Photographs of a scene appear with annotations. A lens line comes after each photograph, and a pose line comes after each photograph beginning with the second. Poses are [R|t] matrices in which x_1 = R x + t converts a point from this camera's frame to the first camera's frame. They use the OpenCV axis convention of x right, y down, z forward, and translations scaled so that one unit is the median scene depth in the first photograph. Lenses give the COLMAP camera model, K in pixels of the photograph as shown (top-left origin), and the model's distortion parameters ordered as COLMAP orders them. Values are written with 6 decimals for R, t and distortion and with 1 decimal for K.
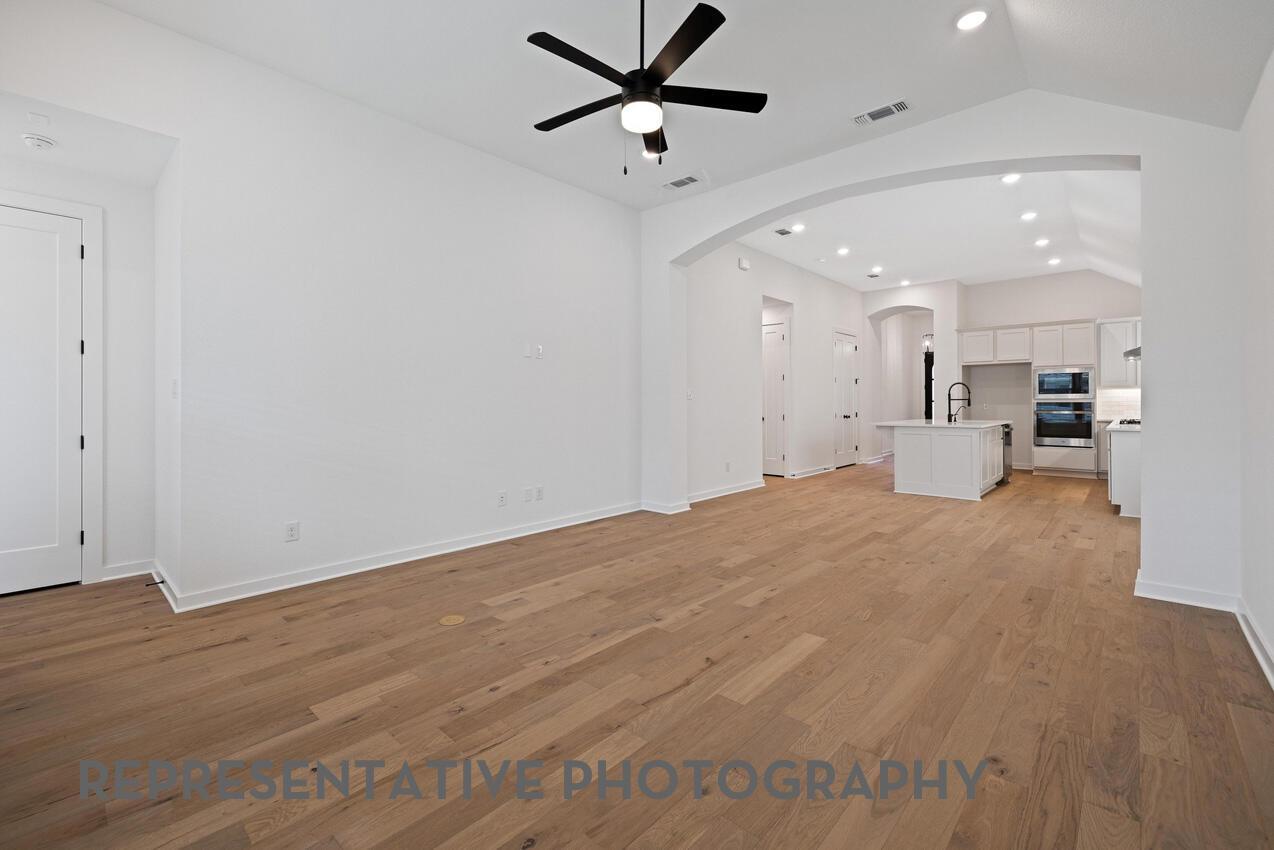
lens RADIAL K [[534.9, 0, 636.8], [0, 534.9, 400.4], [0, 0, 1]] dist [0.001162, 0.000607]
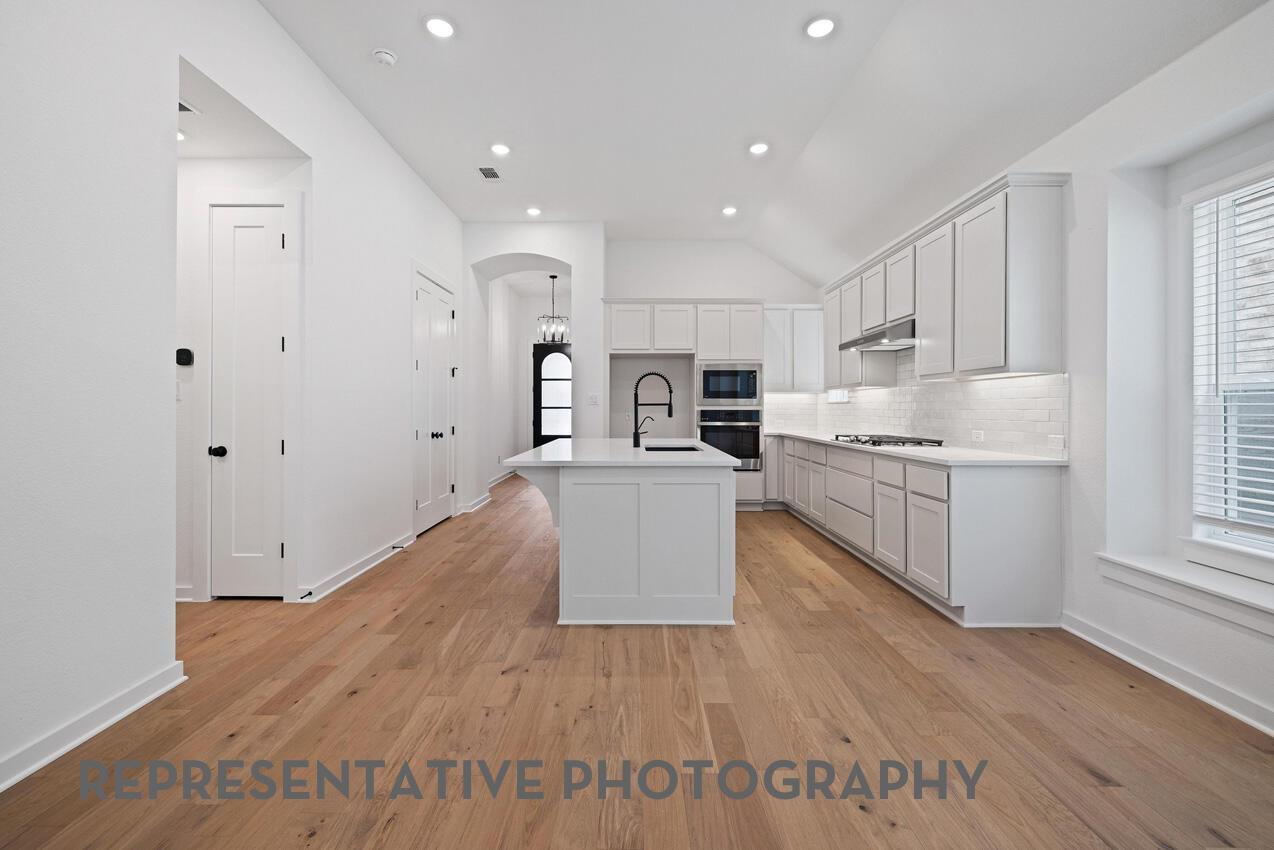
lens RADIAL K [[534.9, 0, 631.4], [0, 534.9, 406.1], [0, 0, 1]] dist [0.001162, 0.000607]
pose [[0.737746, 0.007323, 0.675039, 0.196835], [-0.007104, 0.999970, -0.003085, 0.001544], [-0.675041, -0.002519, 0.737776, 0.535092]]
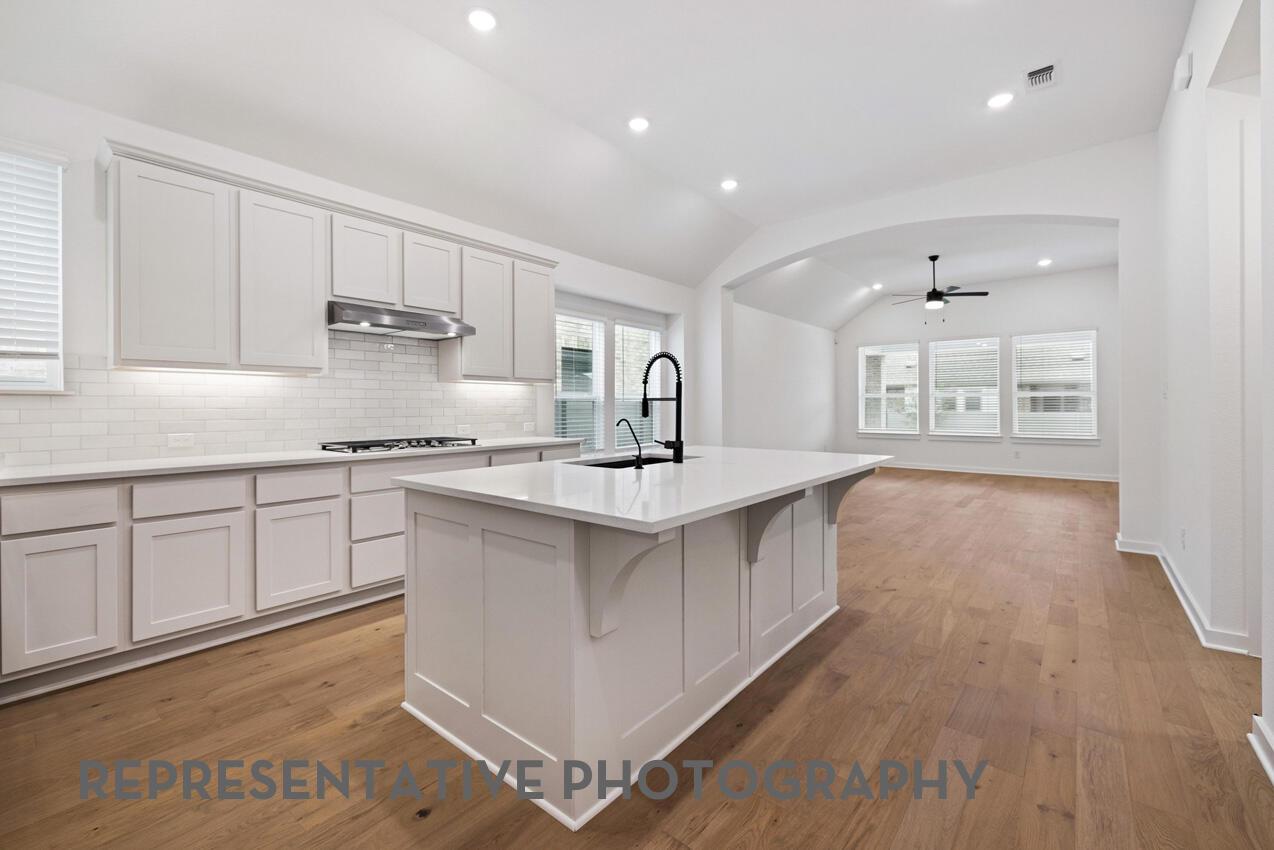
lens RADIAL K [[534.9, 0, 641.3], [0, 534.9, 407.0], [0, 0, 1]] dist [0.001162, 0.000607]
pose [[-0.998012, 0.008749, -0.062417, 0.549247], [0.009201, 0.999933, -0.006953, 0.005711], [0.062352, -0.007513, -0.998026, 1.172946]]
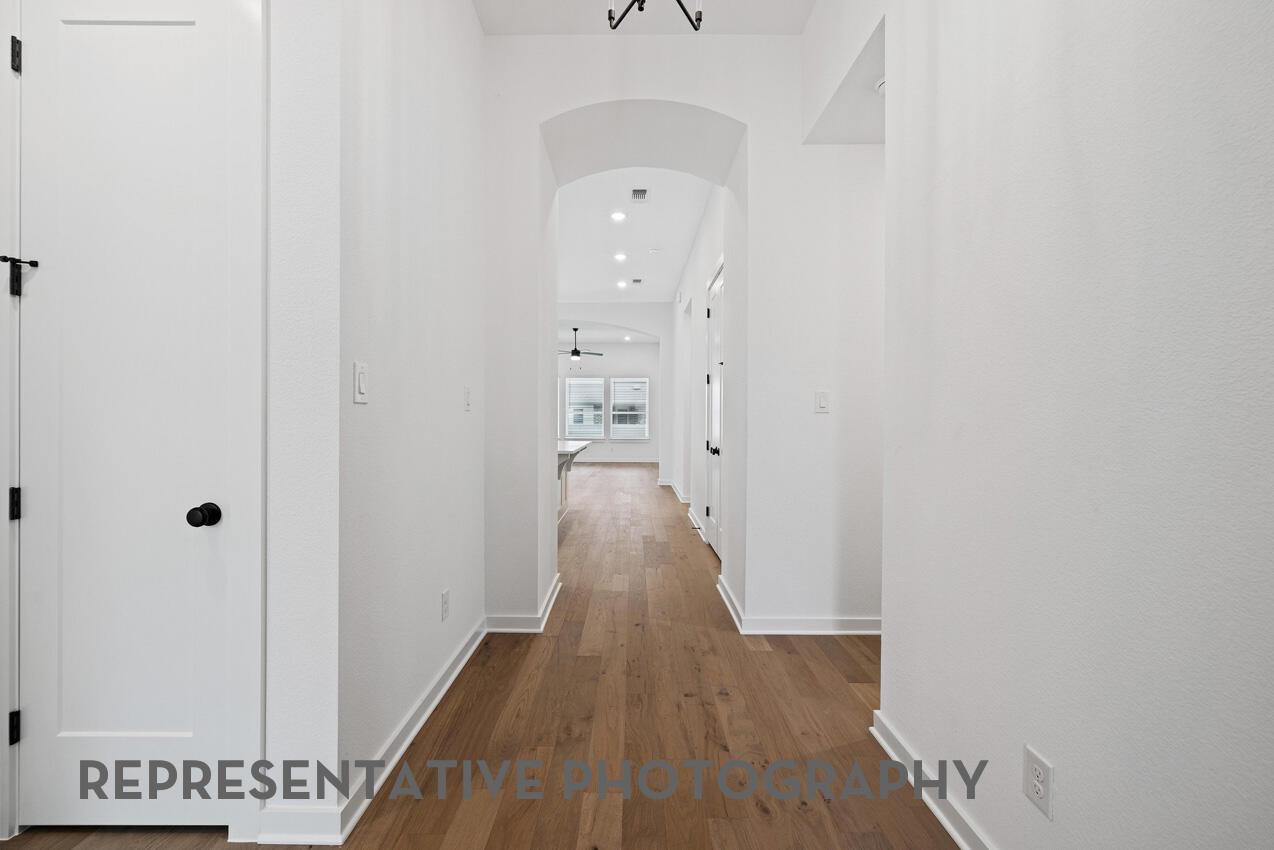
lens RADIAL K [[534.9, 0, 635.9], [0, 534.9, 422.2], [0, 0, 1]] dist [0.001162, 0.000607]
pose [[-0.731192, 0.005388, -0.682150, 0.882980], [0.004075, 0.999985, 0.003530, 0.003593], [0.682159, -0.000199, -0.731203, 1.496268]]
